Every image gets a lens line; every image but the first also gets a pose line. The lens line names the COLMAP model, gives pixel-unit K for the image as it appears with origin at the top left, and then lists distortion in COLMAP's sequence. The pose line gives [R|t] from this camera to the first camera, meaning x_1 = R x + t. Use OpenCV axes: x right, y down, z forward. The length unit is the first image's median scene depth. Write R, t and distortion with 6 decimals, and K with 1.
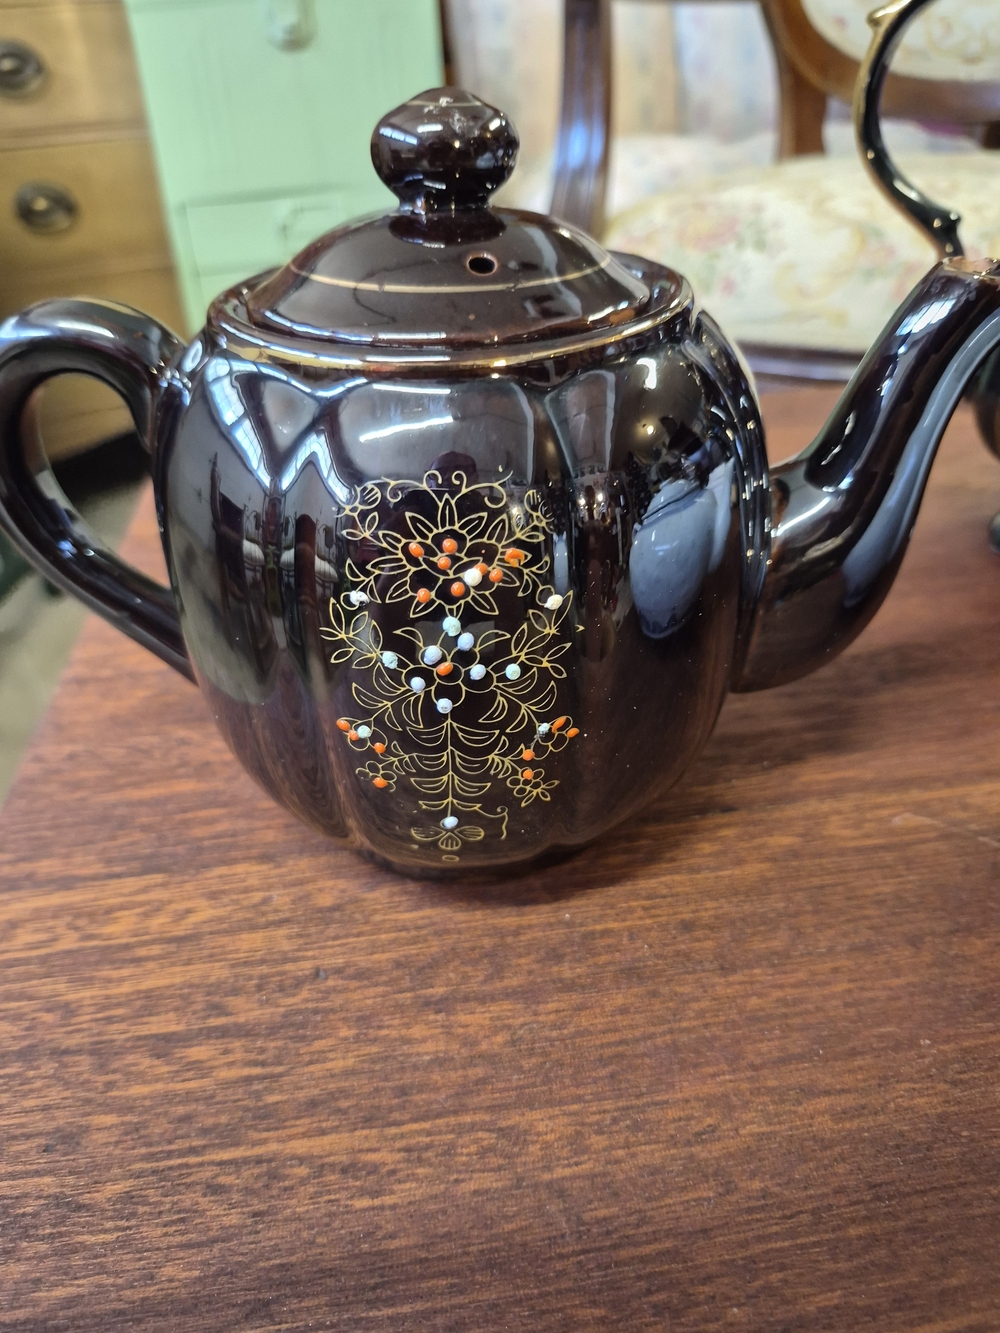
lens RADIAL K [[992.2, 0, 470.6], [0, 992.2, 674.4], [0, 0, 1]] dist [-0.012829, -0.017095]
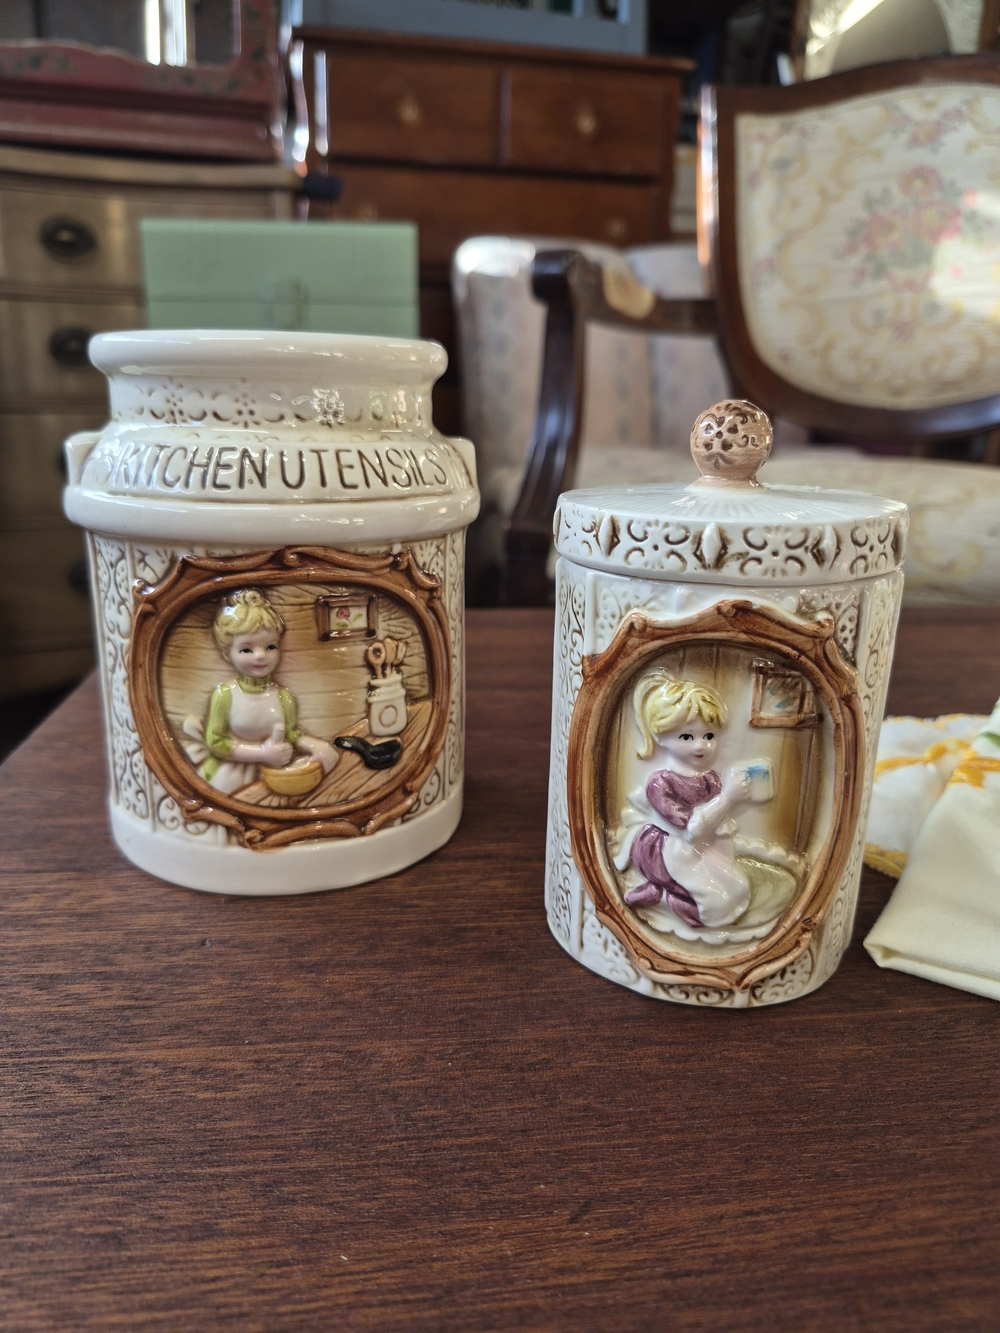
lens RADIAL K [[992.2, 0, 469.5], [0, 992.2, 693.4], [0, 0, 1]] dist [-0.012829, -0.017095]
pose [[0.997665, 0.068288, -0.001042, 0.129187], [-0.065868, 0.958051, -0.278927, 0.363038], [-0.018049, 0.278344, 0.960312, -0.123024]]
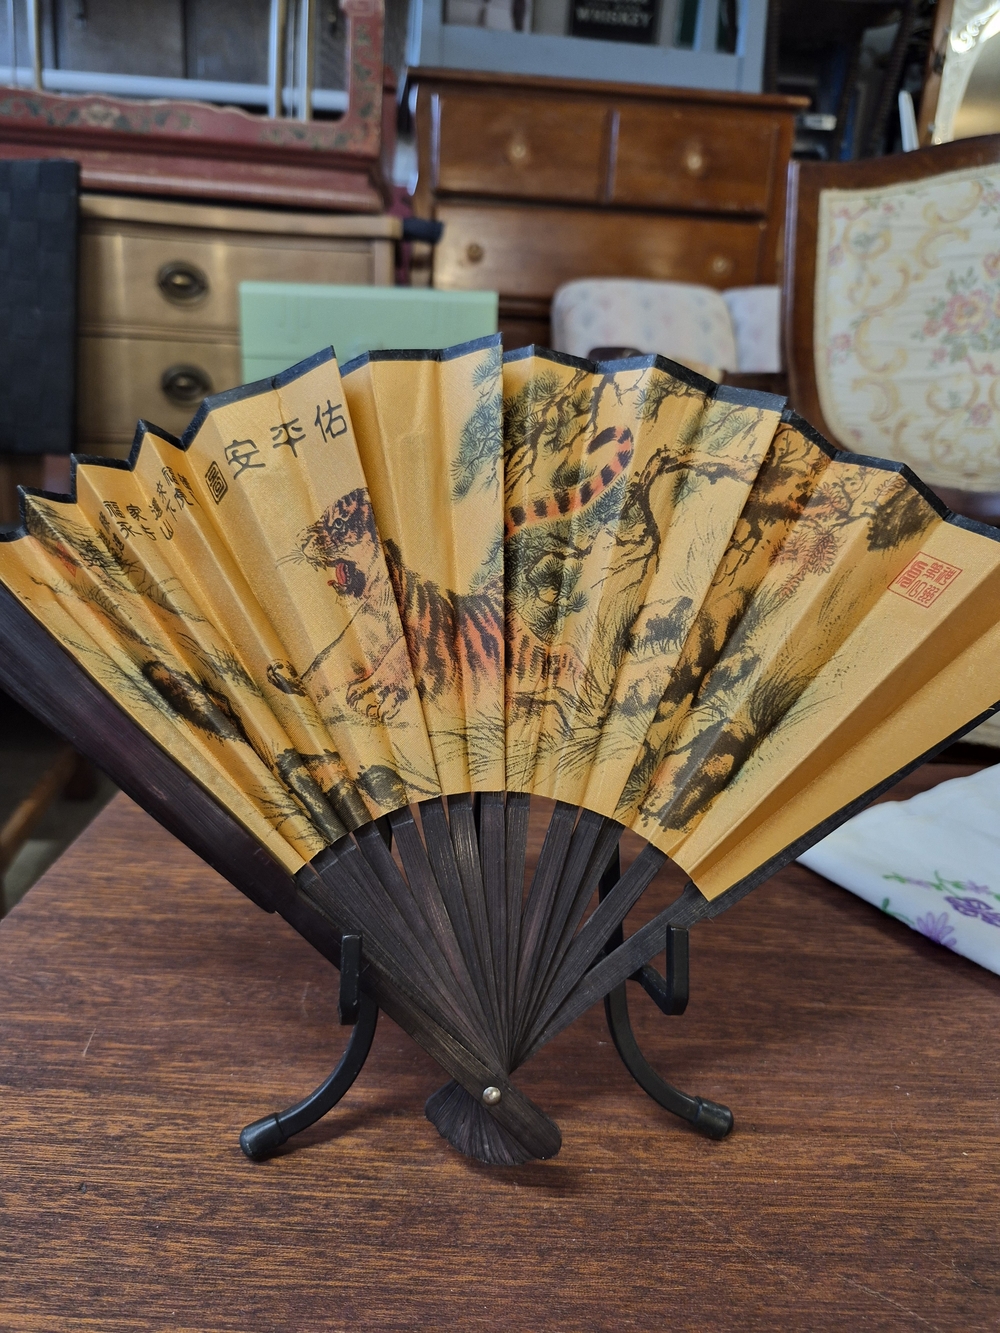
lens RADIAL K [[992.2, 0, 479.1], [0, 992.2, 654.7], [0, 0, 1]] dist [-0.012829, -0.017095]
pose [[0.985230, 0.129660, -0.111846, 0.457574], [-0.155827, 0.949677, -0.271719, -0.098882], [0.070987, 0.285134, 0.955855, -0.425426]]
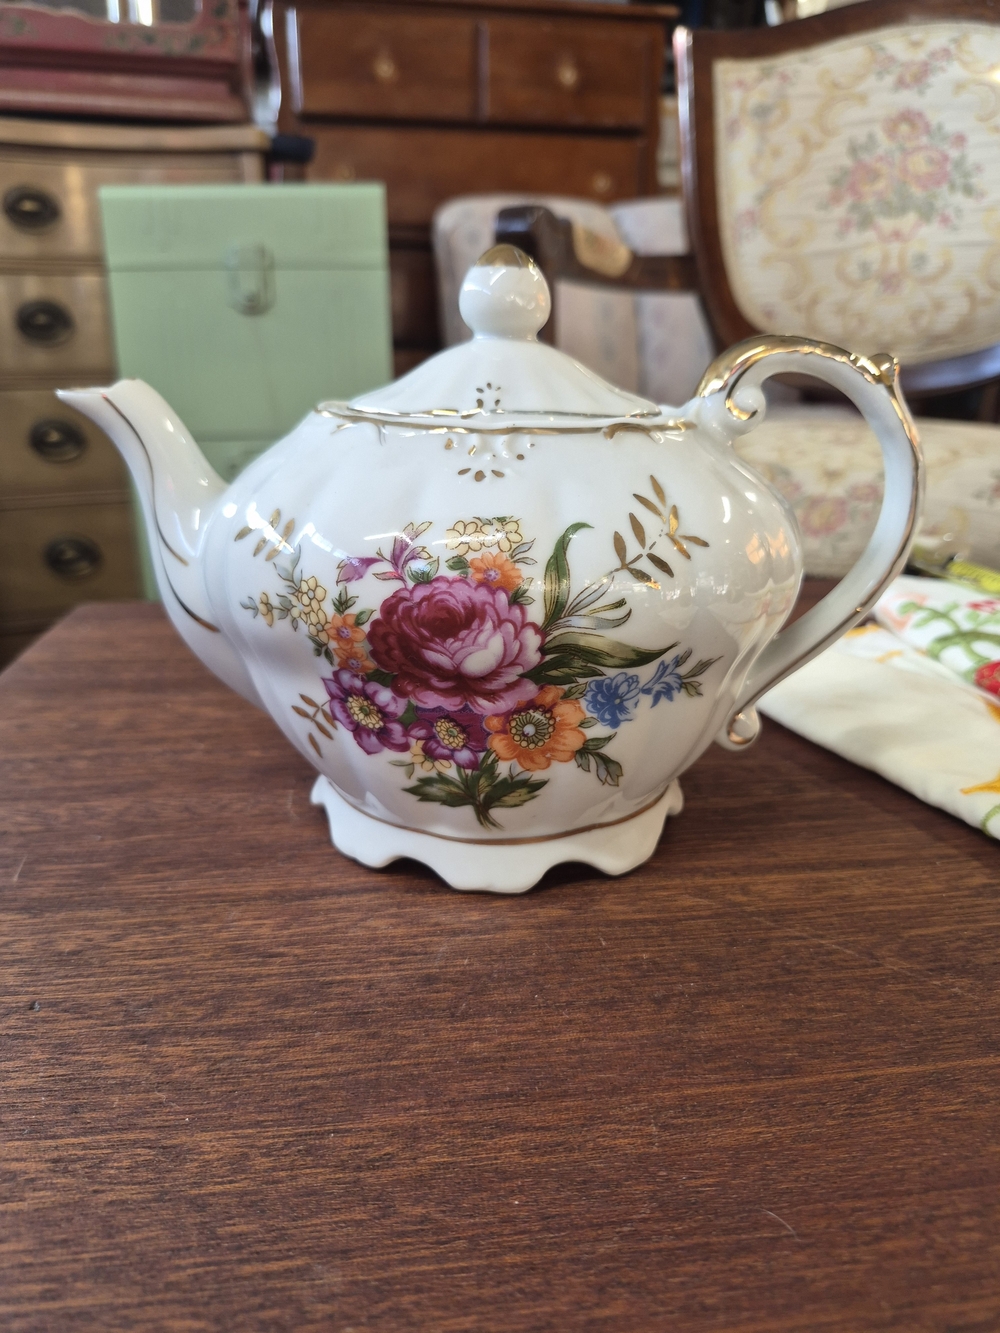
lens RADIAL K [[992.2, 0, 474.5], [0, 992.2, 681.9], [0, 0, 1]] dist [-0.012829, -0.017095]
pose [[0.998911, 0.046311, -0.005654, 0.292388], [-0.046217, 0.965668, -0.255633, 0.251708], [-0.006379, 0.255616, 0.966757, 0.001827]]
